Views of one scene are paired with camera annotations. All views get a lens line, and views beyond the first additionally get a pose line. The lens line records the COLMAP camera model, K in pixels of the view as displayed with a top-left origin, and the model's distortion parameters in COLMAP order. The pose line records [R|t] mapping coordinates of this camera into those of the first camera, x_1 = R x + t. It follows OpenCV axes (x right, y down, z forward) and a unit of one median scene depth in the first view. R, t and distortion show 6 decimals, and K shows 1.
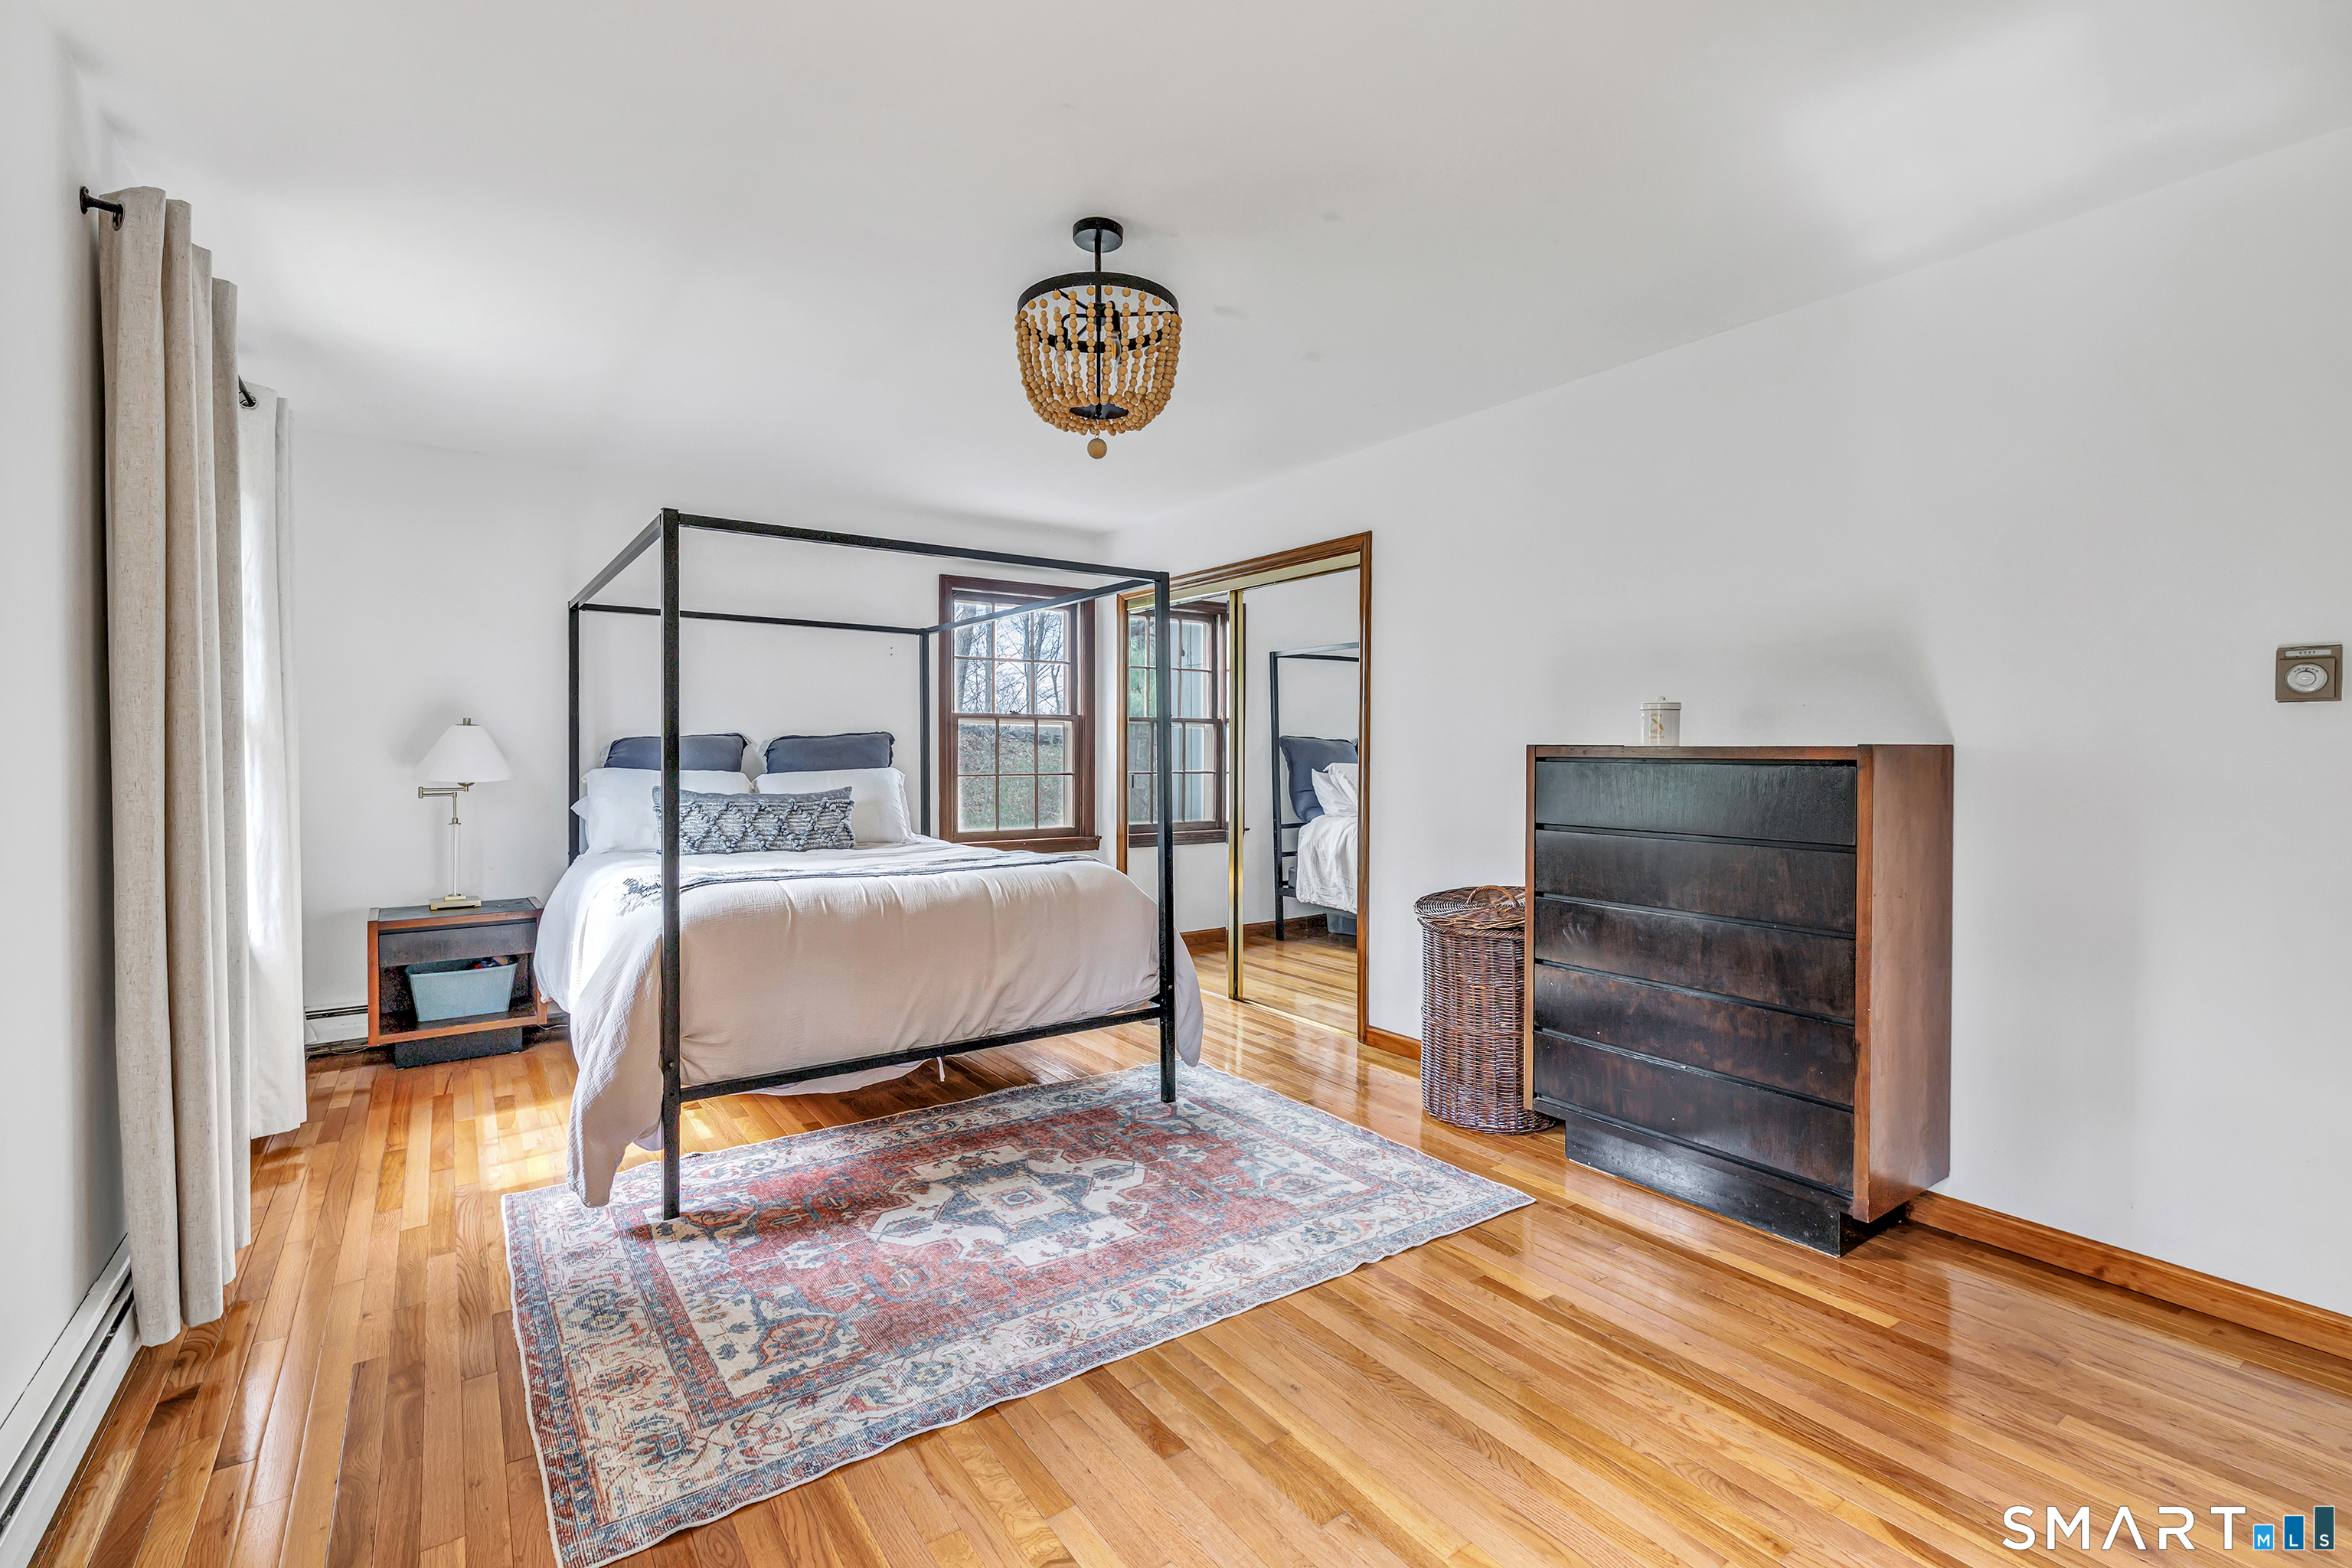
lens RADIAL K [[1043.2, 0, 1174.3], [0, 1043.2, 771.6], [0, 0, 1]] dist [-0.000907, 0.000474]
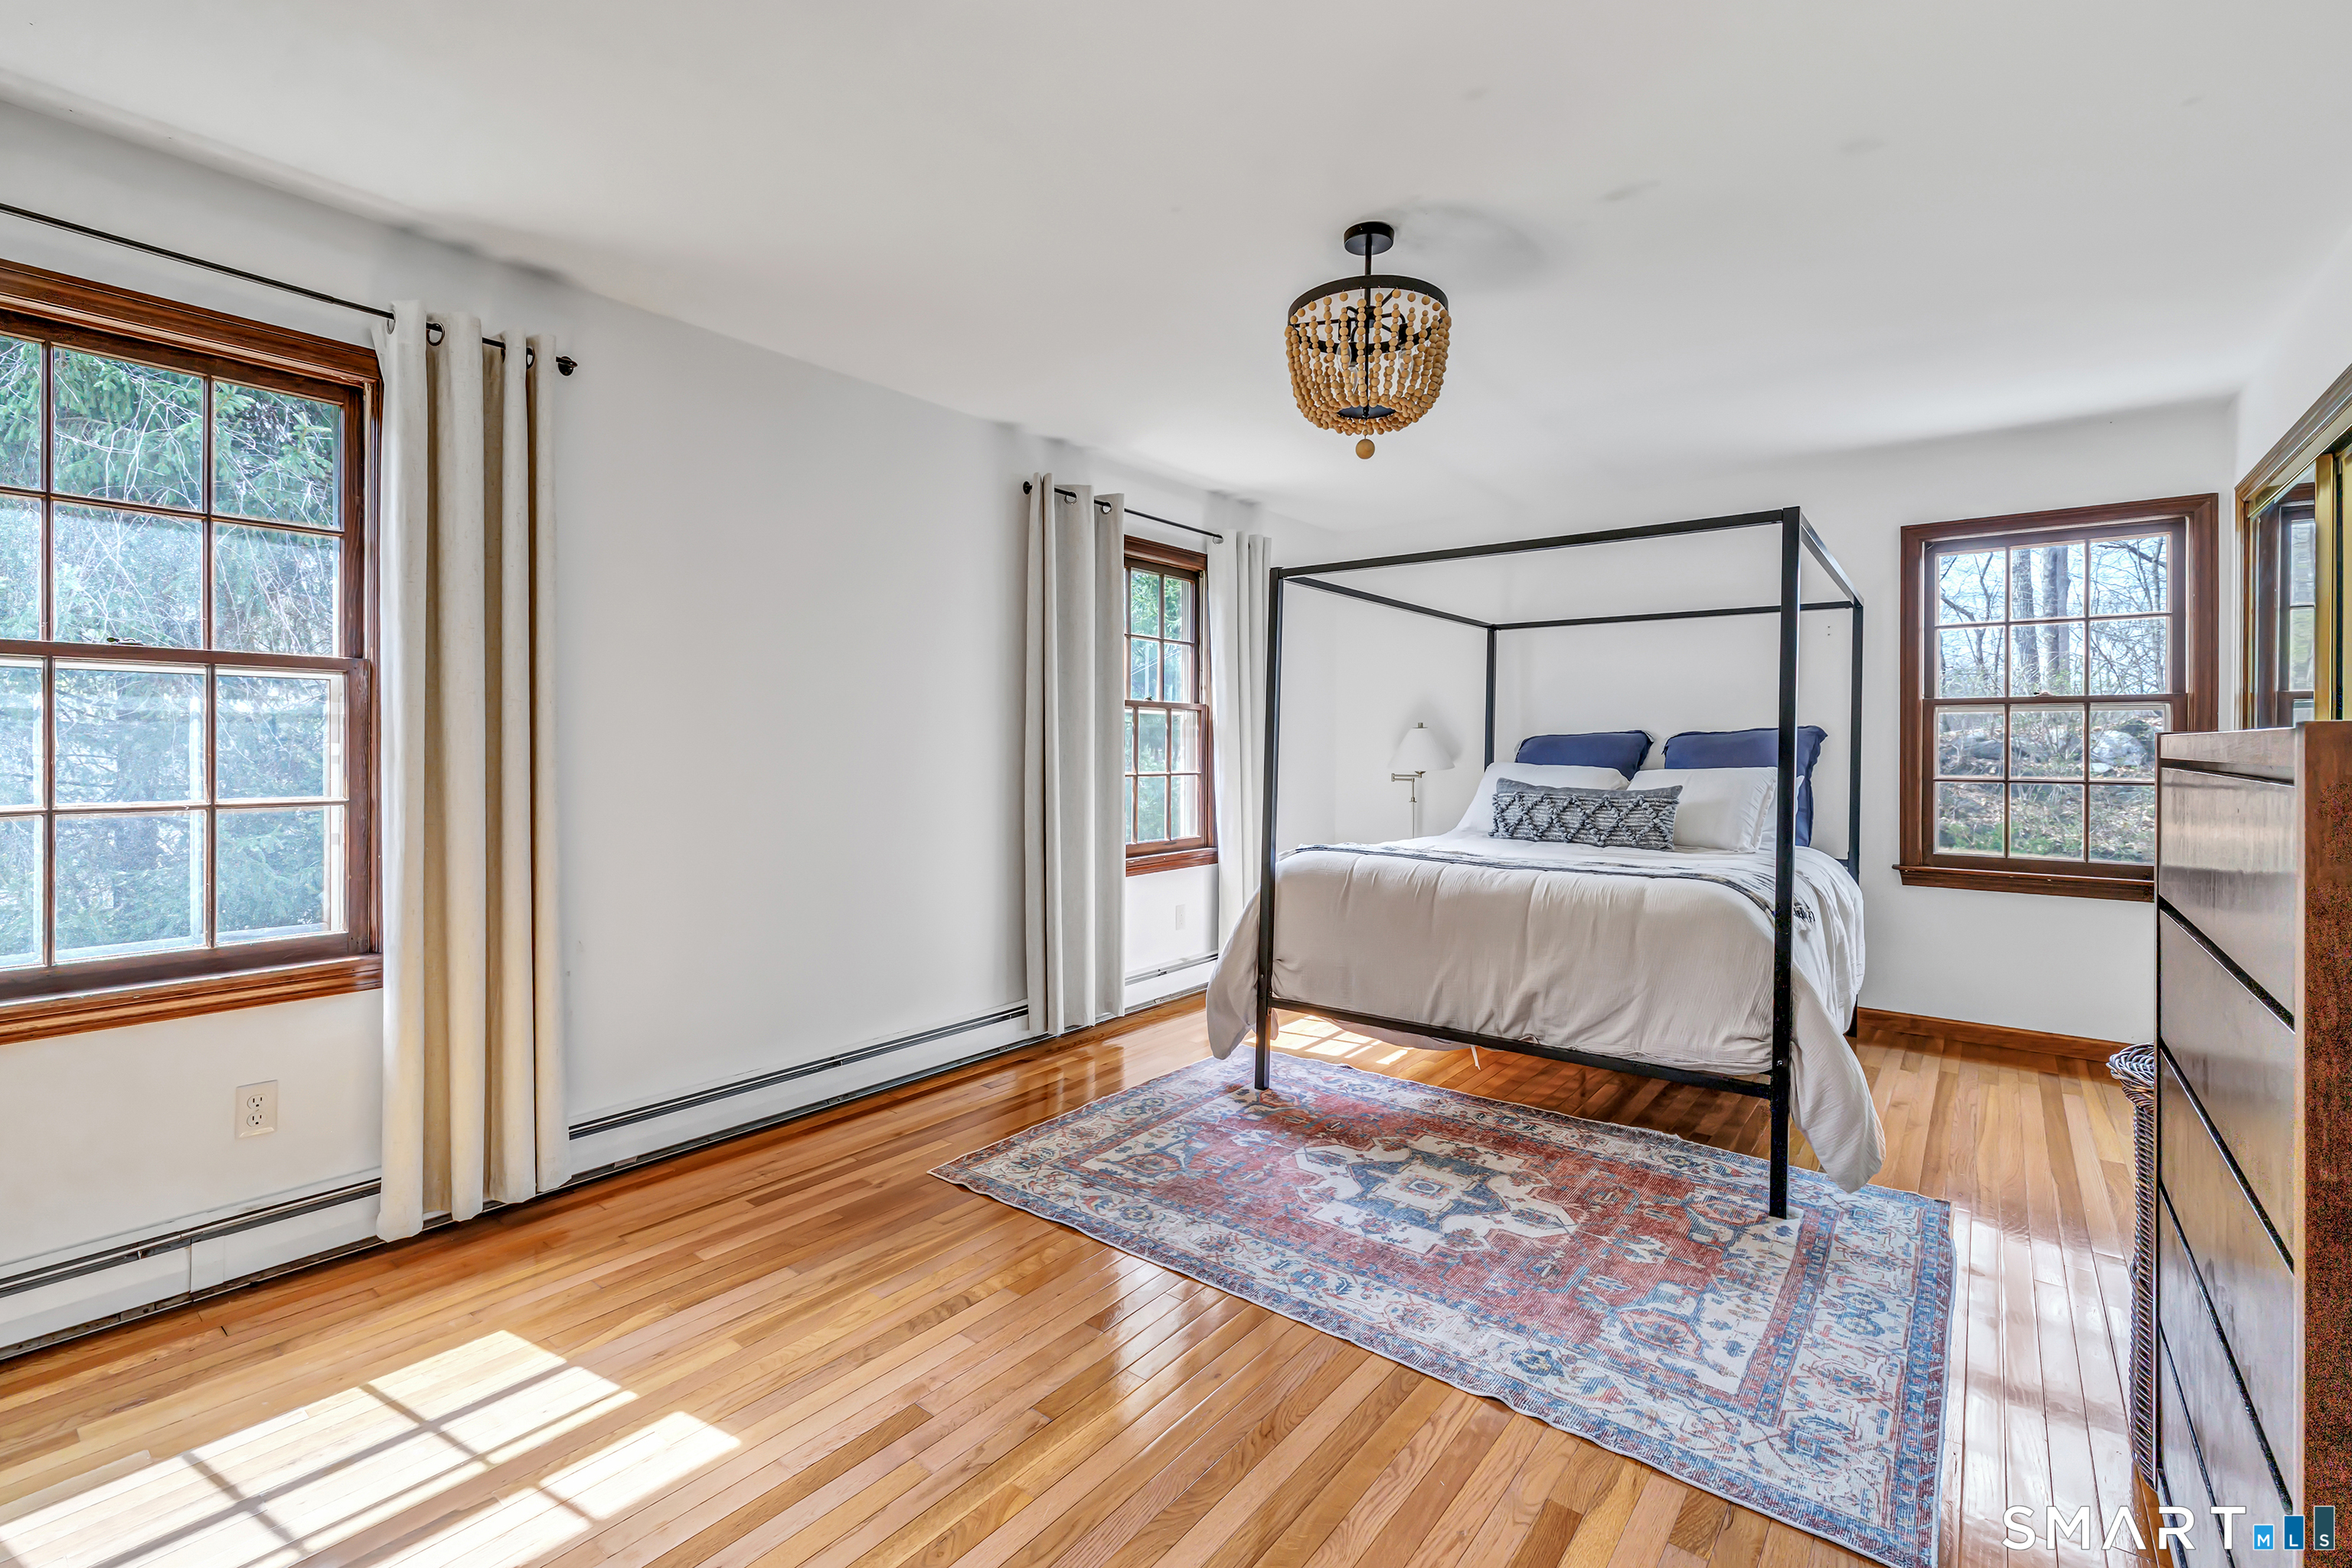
lens RADIAL K [[1043.2, 0, 1163.3], [0, 1043.2, 751.0], [0, 0, 1]] dist [-0.000907, 0.000474]
pose [[0.281953, 0.001974, -0.959426, 0.734618], [-0.022106, 0.999746, -0.004440, -0.003160], [0.959174, 0.022461, 0.281925, 0.454991]]
